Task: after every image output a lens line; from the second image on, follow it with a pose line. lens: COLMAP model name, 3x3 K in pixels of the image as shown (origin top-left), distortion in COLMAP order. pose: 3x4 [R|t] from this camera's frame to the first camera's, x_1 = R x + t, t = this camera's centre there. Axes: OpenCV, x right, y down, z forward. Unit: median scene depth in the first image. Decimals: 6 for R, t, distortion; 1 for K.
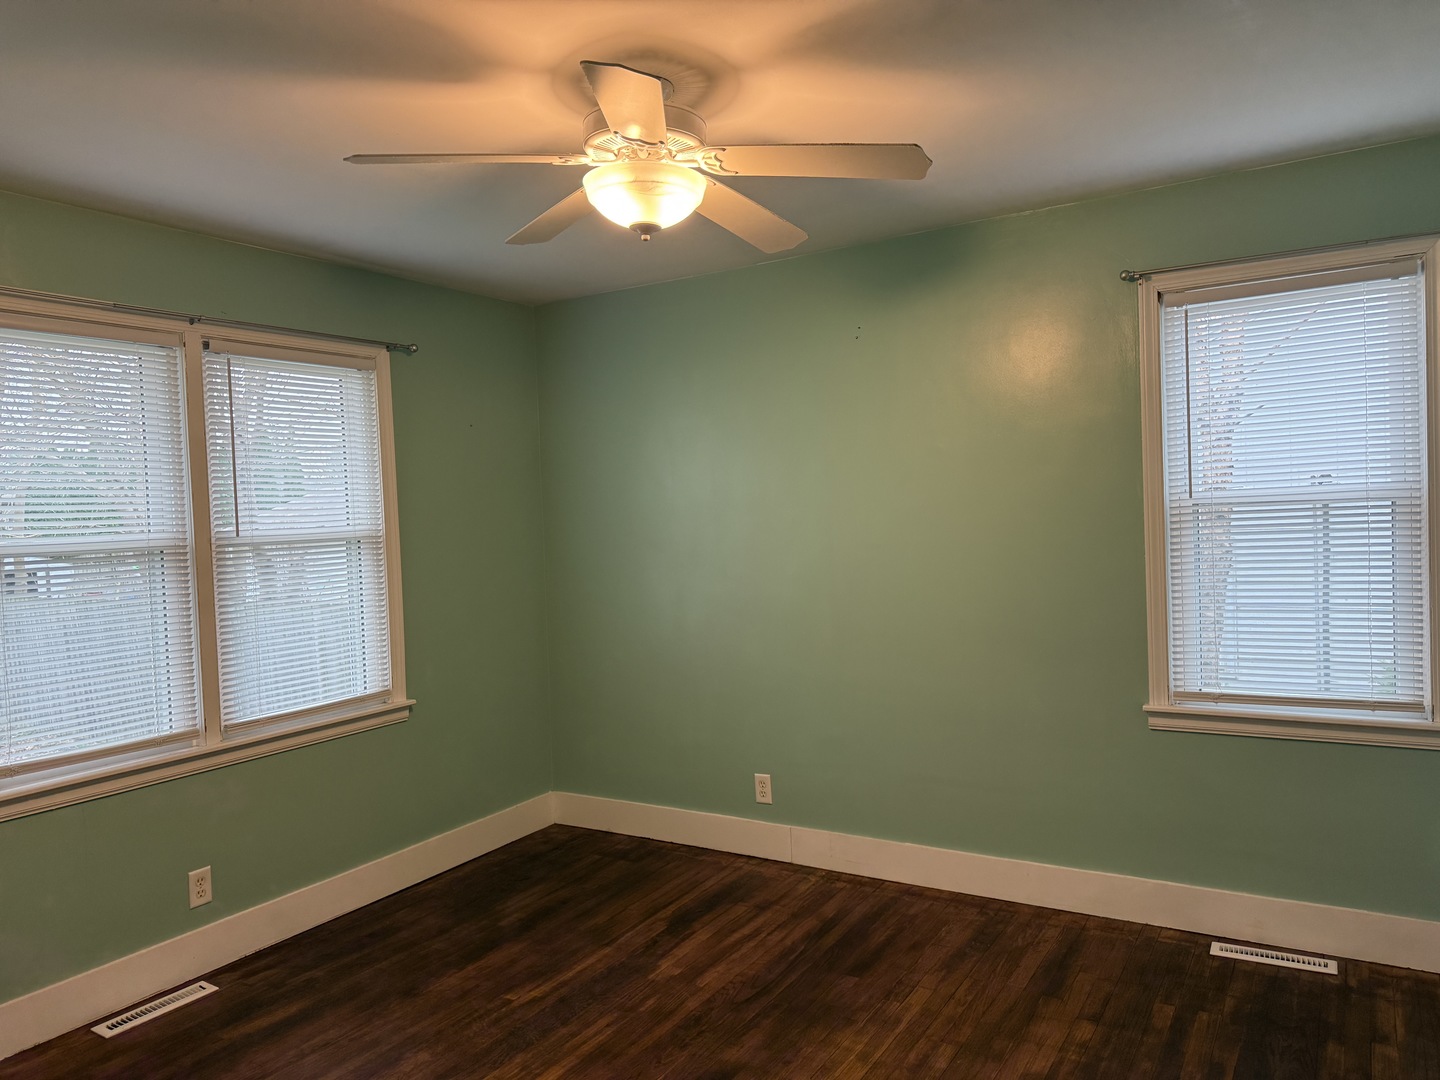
lens RADIAL K [[1020.7, 0, 718.1], [0, 1020.7, 546.0], [0, 0, 1]] dist [0.064757, -0.072934]
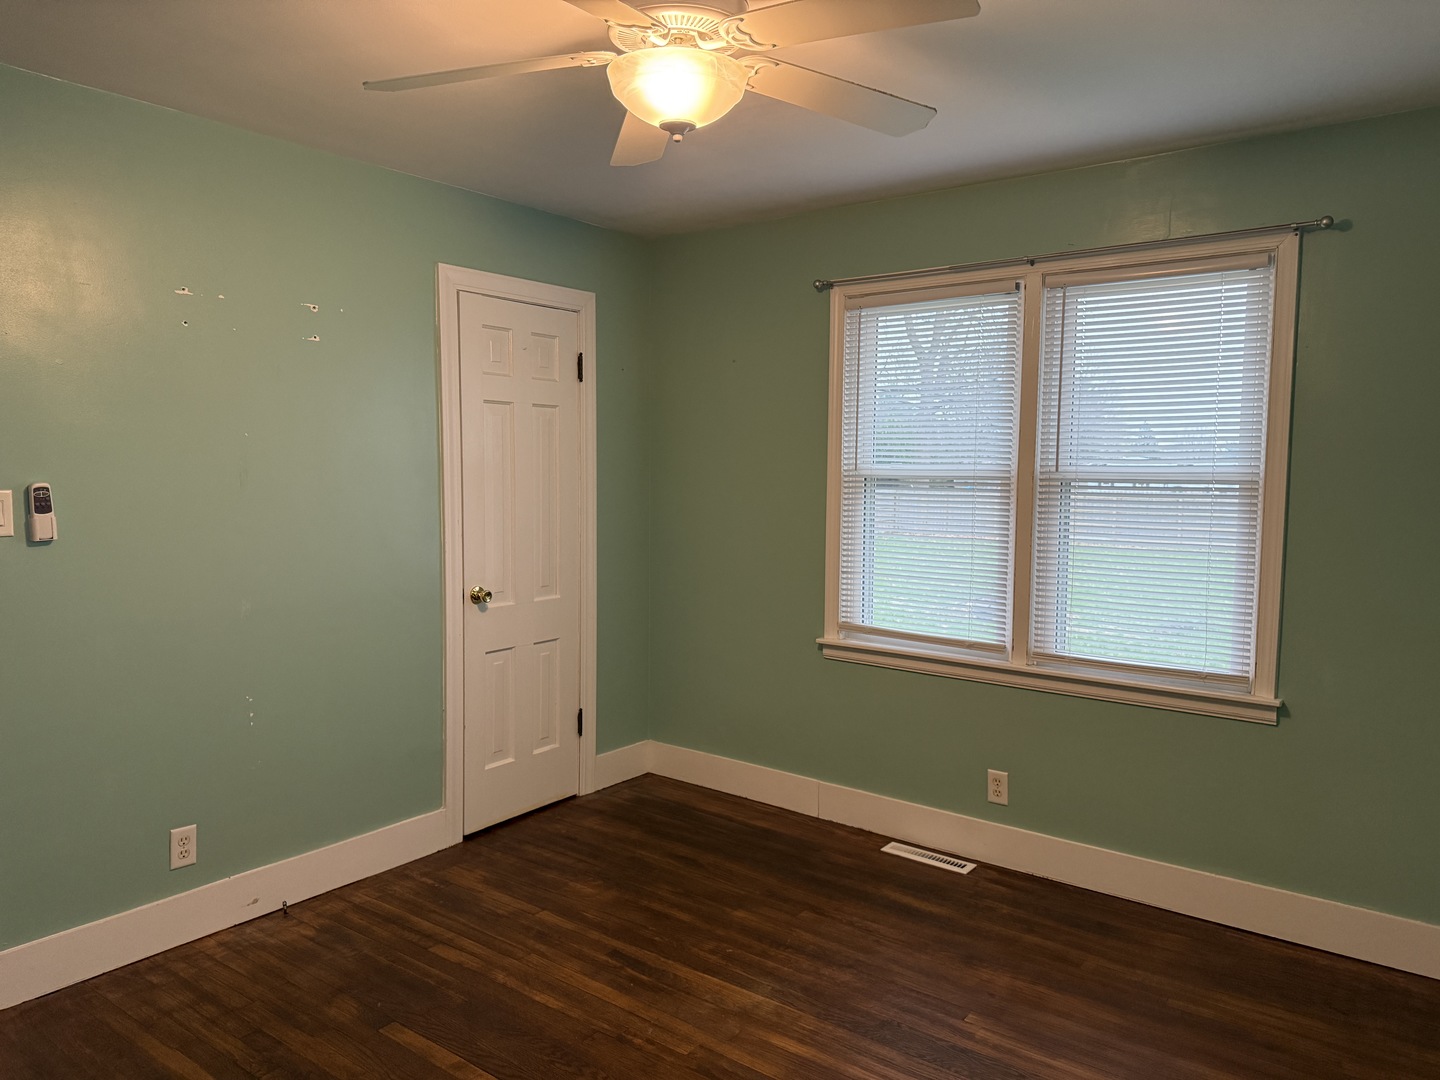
lens RADIAL K [[1020.7, 0, 714.7], [0, 1020.7, 546.6], [0, 0, 1]] dist [0.064757, -0.072934]
pose [[-0.095467, 0.120255, -0.988142, 0.582704], [-0.044532, 0.991166, 0.124925, -0.048510], [0.994436, 0.055930, -0.089268, 0.783689]]
